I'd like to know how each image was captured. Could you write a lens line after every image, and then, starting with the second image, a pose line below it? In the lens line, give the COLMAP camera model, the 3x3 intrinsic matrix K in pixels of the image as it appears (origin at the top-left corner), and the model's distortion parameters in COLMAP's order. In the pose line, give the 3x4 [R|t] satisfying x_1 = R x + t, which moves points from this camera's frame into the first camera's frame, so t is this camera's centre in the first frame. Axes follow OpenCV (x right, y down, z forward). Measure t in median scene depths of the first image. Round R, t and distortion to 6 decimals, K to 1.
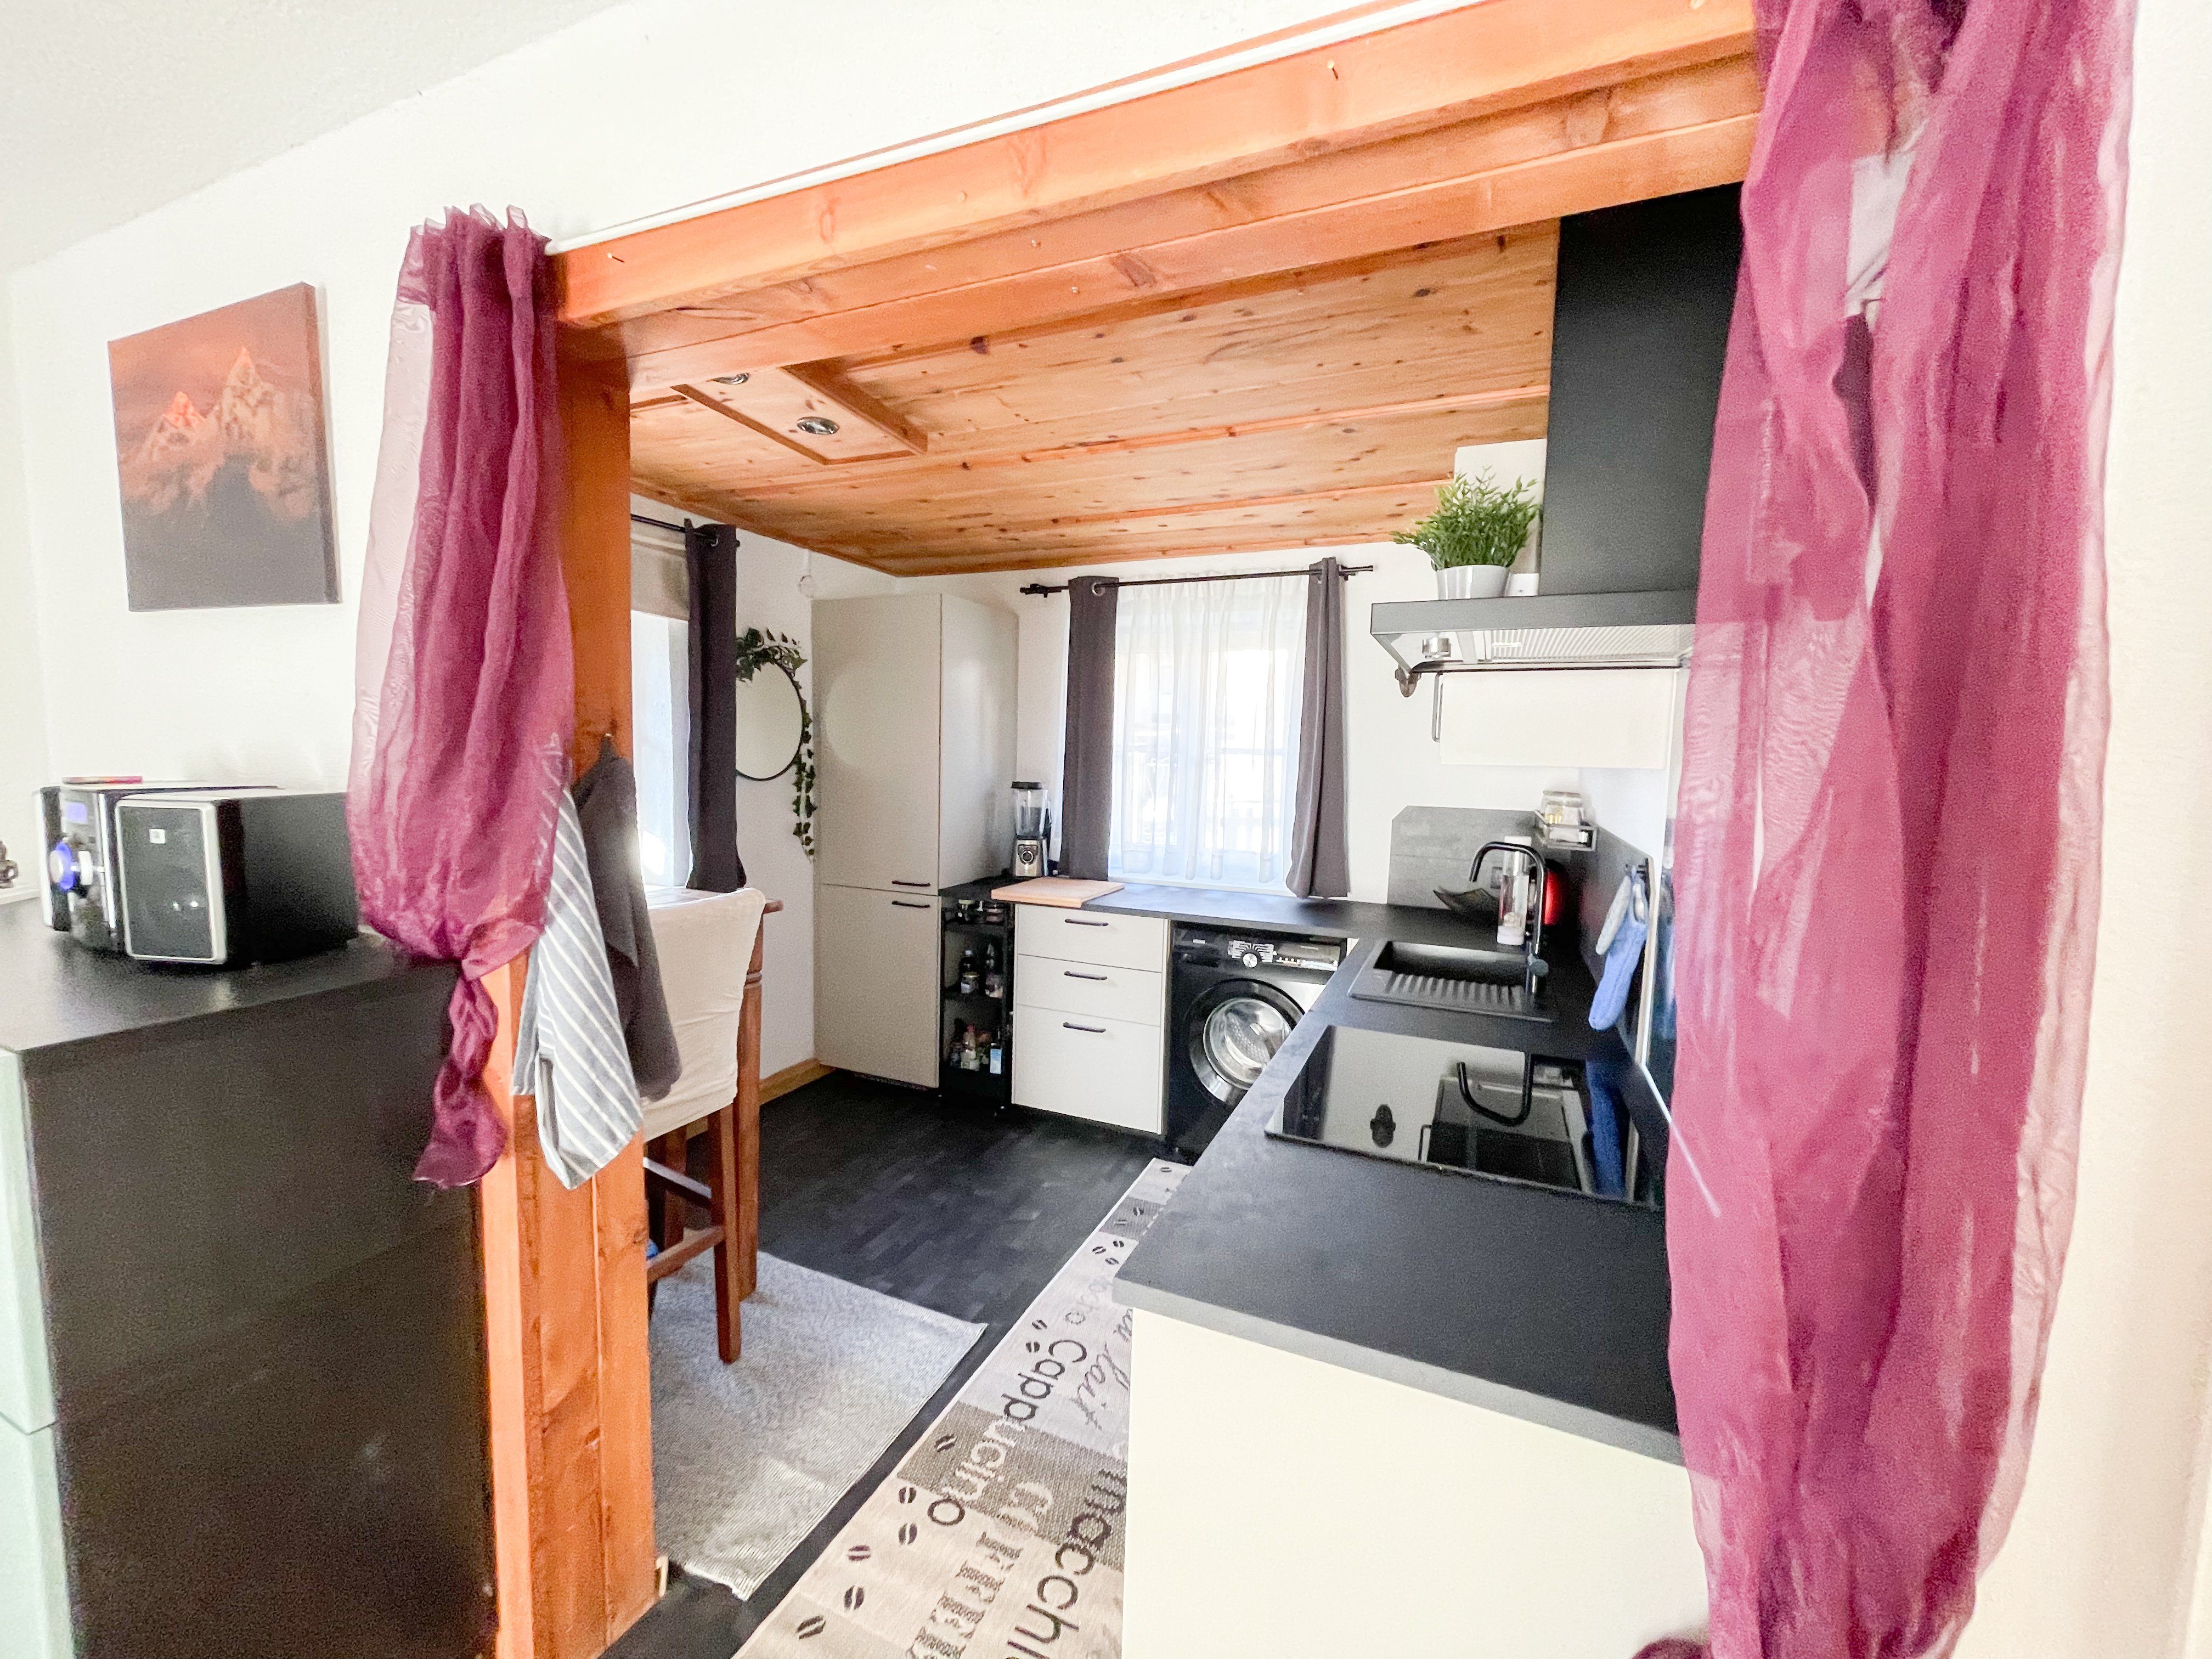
lens RADIAL K [[884.4, 0, 1107.5], [0, 884.4, 827.3], [0, 0, 1]] dist [0.001143, 0.000573]
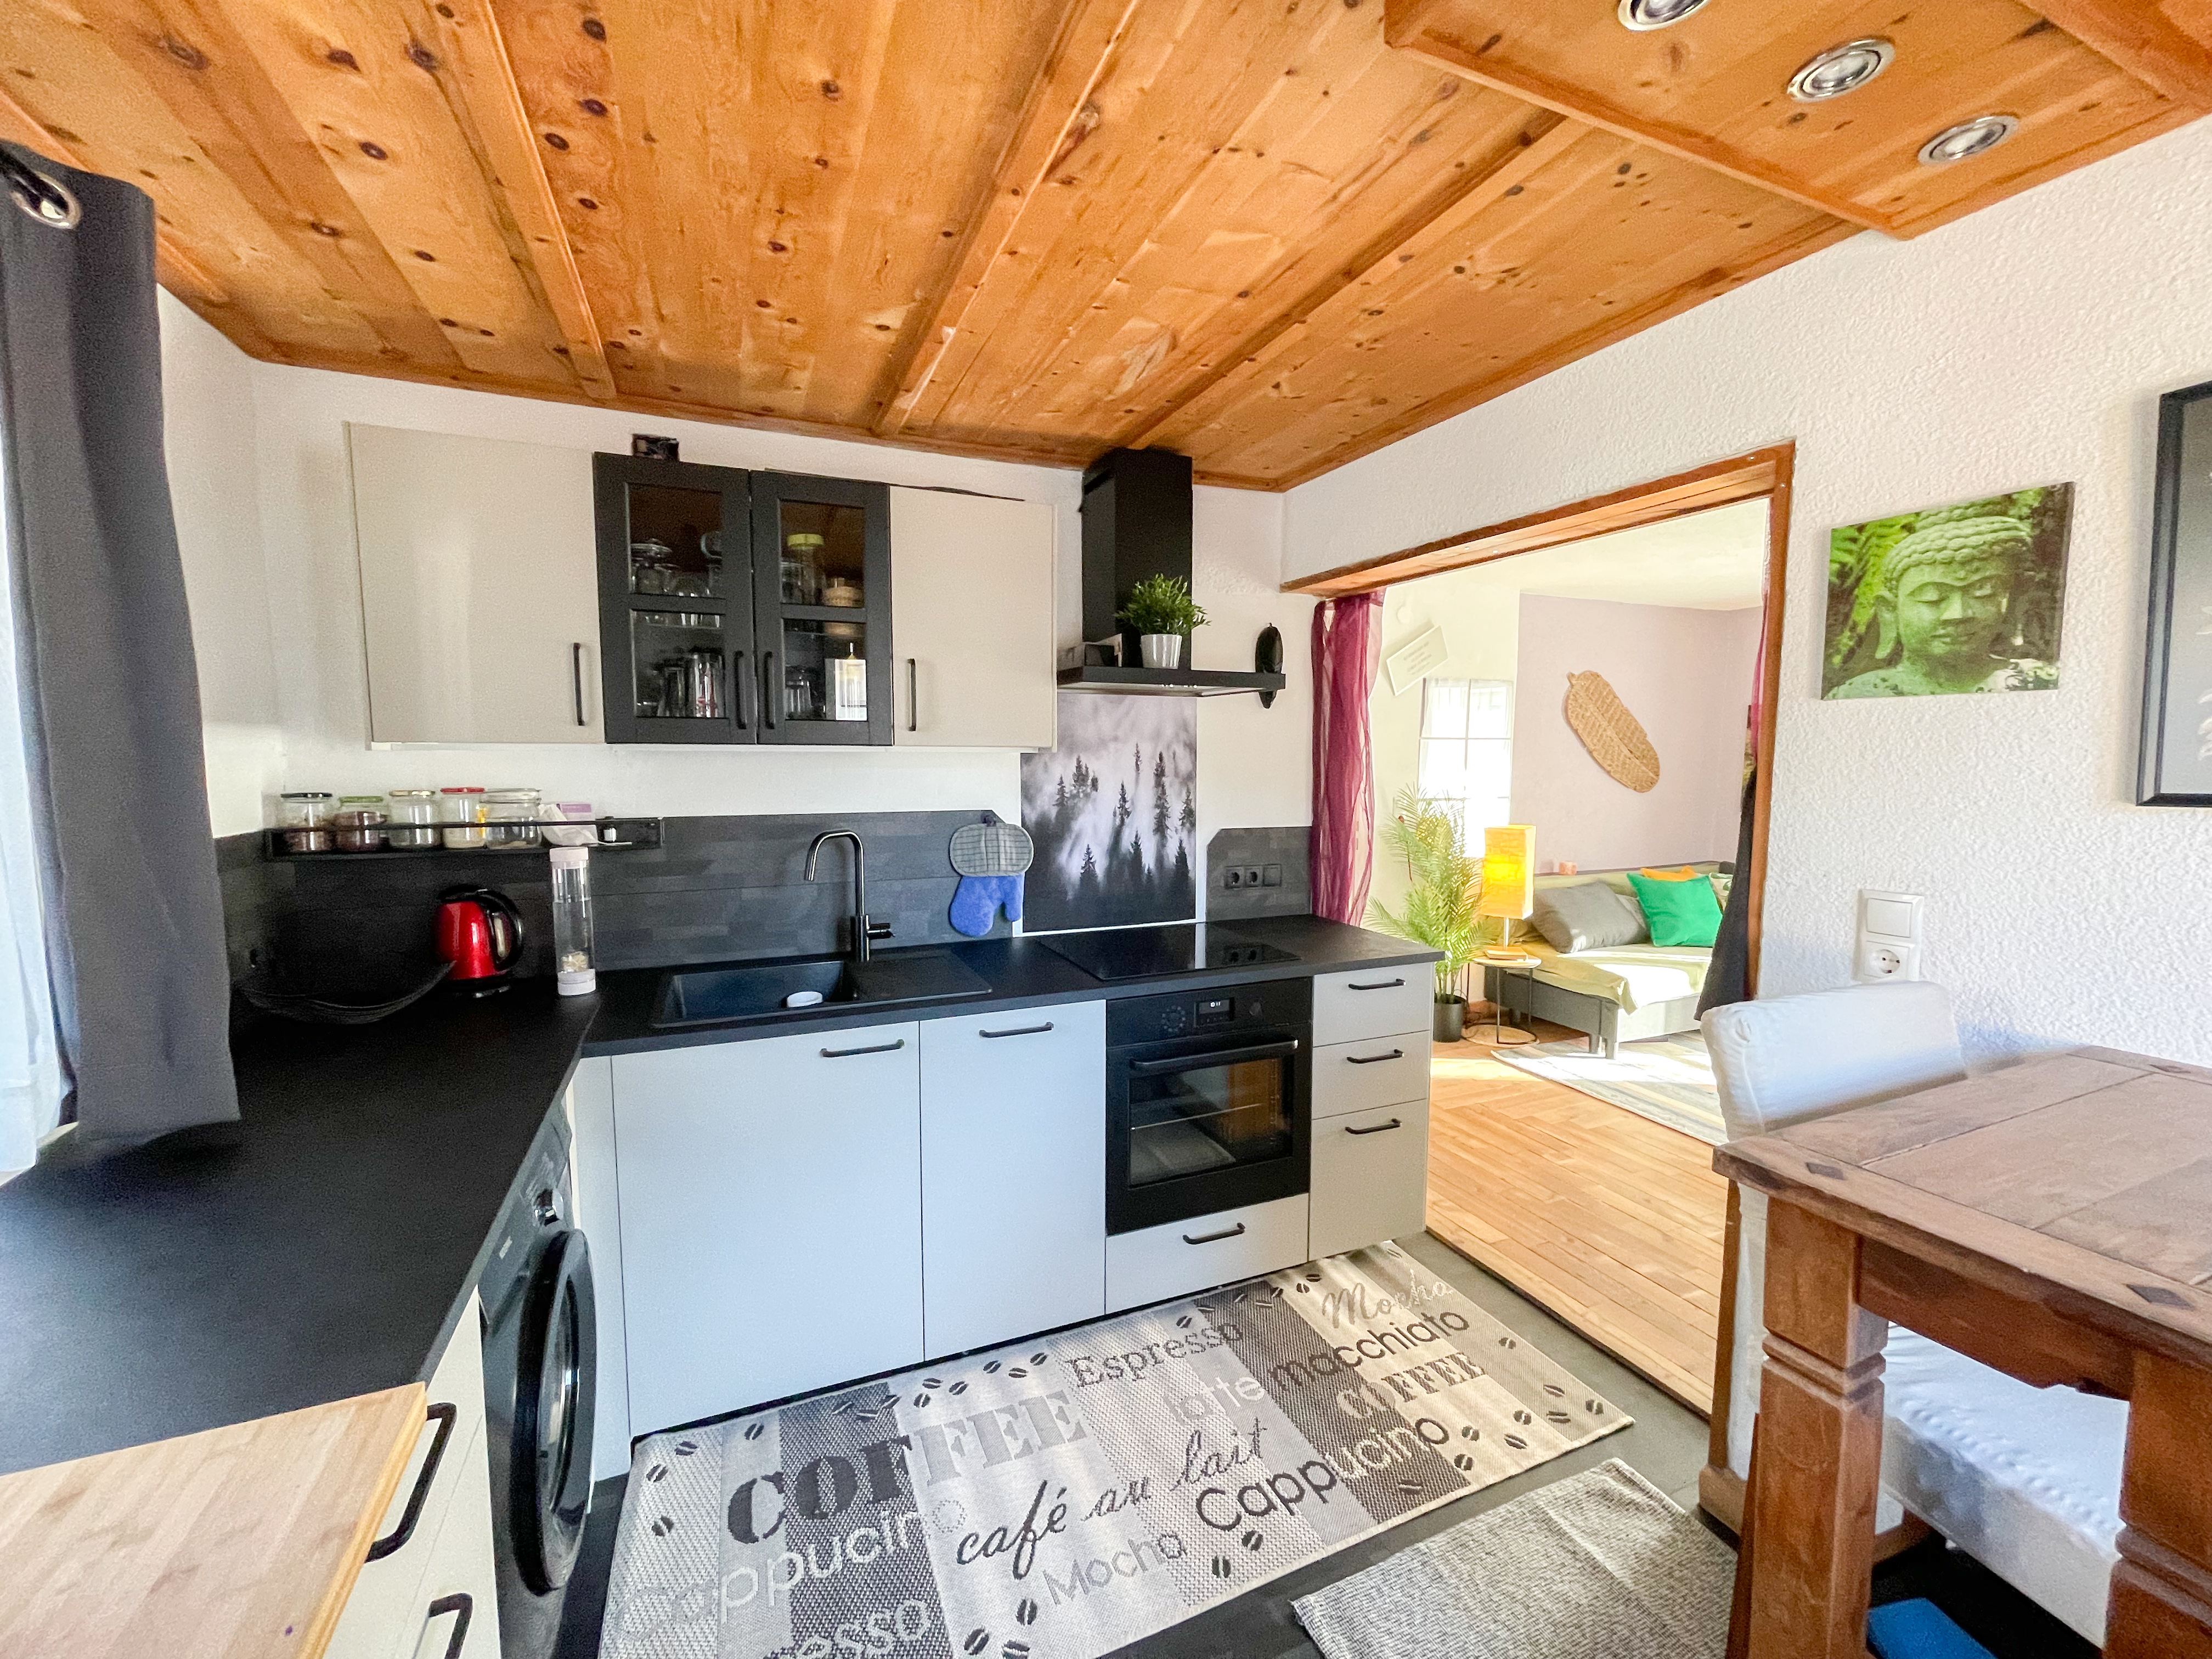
lens RADIAL K [[884.4, 0, 1109.7], [0, 884.4, 836.2], [0, 0, 1]] dist [0.001143, 0.000573]
pose [[-0.723314, -0.084395, 0.685342, -0.560588], [0.034380, 0.986871, 0.157811, -0.148135], [-0.689662, 0.137709, -0.710916, 1.873302]]
